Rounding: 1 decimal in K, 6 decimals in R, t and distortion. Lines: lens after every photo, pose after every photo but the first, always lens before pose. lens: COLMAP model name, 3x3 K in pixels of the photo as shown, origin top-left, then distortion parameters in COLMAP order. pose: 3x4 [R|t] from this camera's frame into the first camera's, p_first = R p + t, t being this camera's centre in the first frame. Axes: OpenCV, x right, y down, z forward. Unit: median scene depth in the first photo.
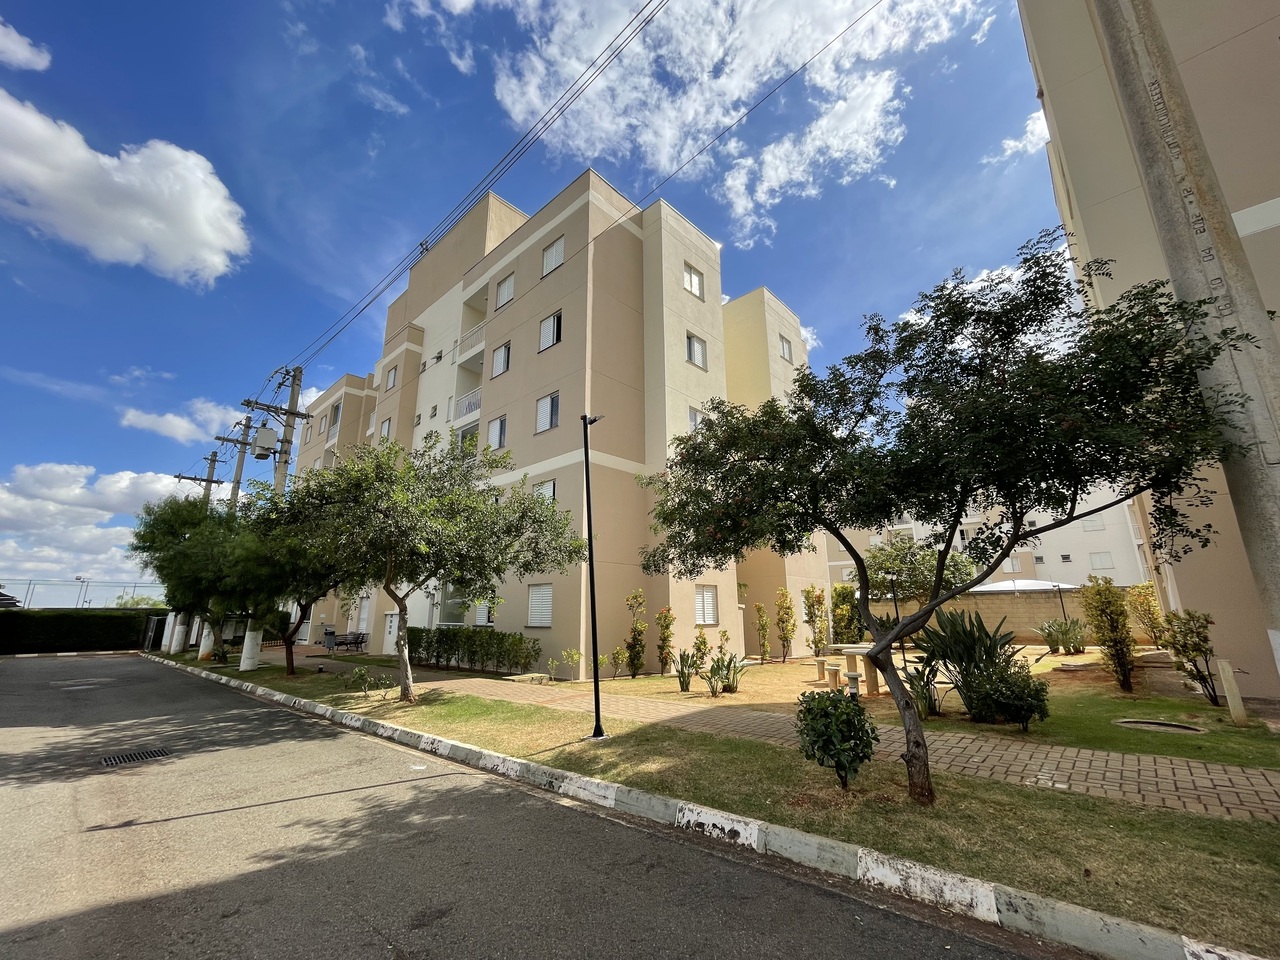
lens RADIAL K [[514.7, 0, 645.1], [0, 514.7, 477.2], [0, 0, 1]] dist [-0.012880, -0.000045]
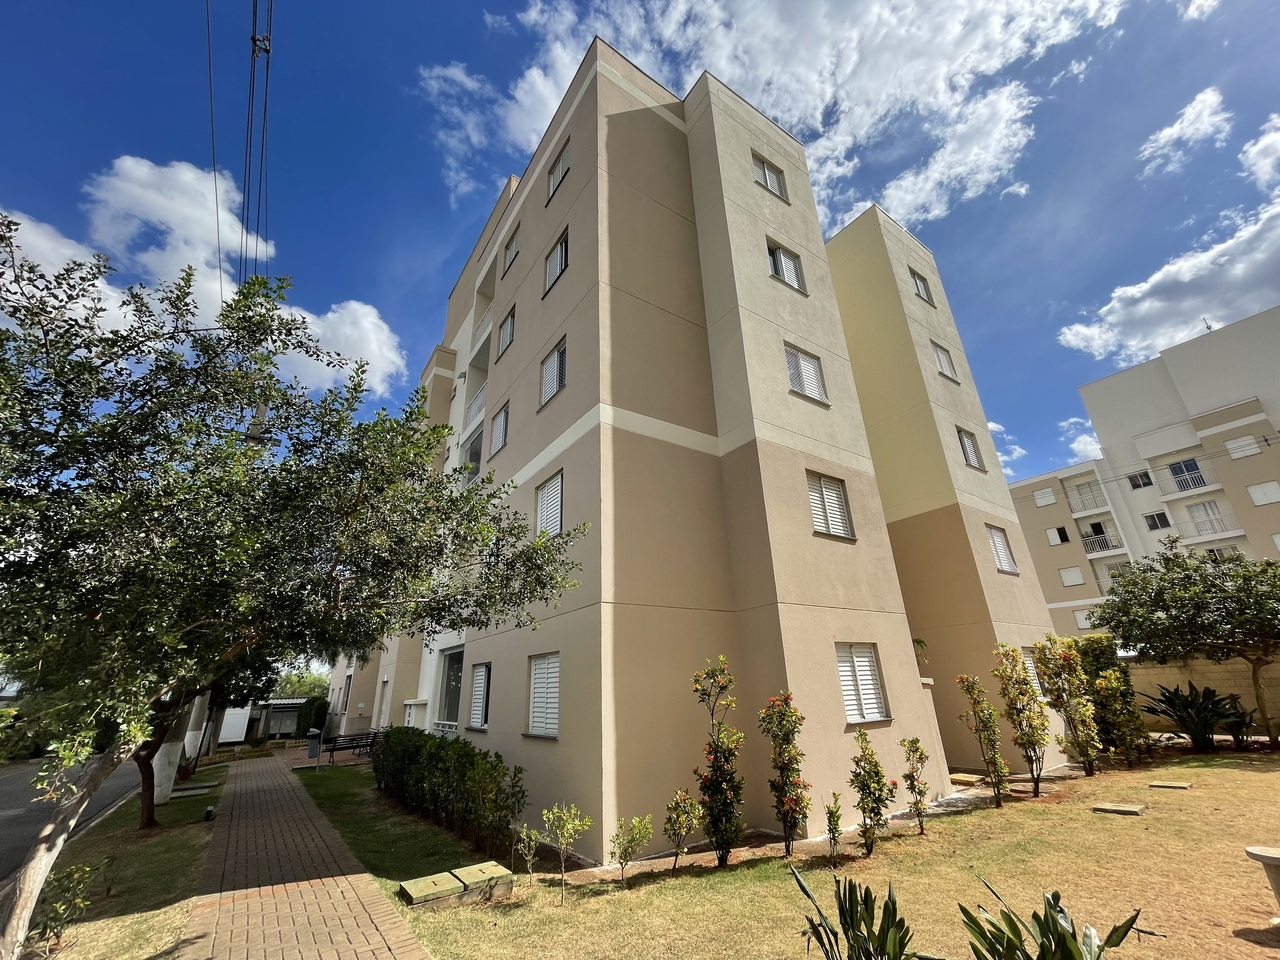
lens RADIAL K [[514.7, 0, 645.1], [0, 514.7, 477.2], [0, 0, 1]] dist [-0.012880, -0.000045]
pose [[0.975525, -0.106686, -0.192273, 0.026998], [0.081579, 0.987606, -0.134086, 0.093674], [0.204195, 0.115119, 0.972138, 0.422010]]
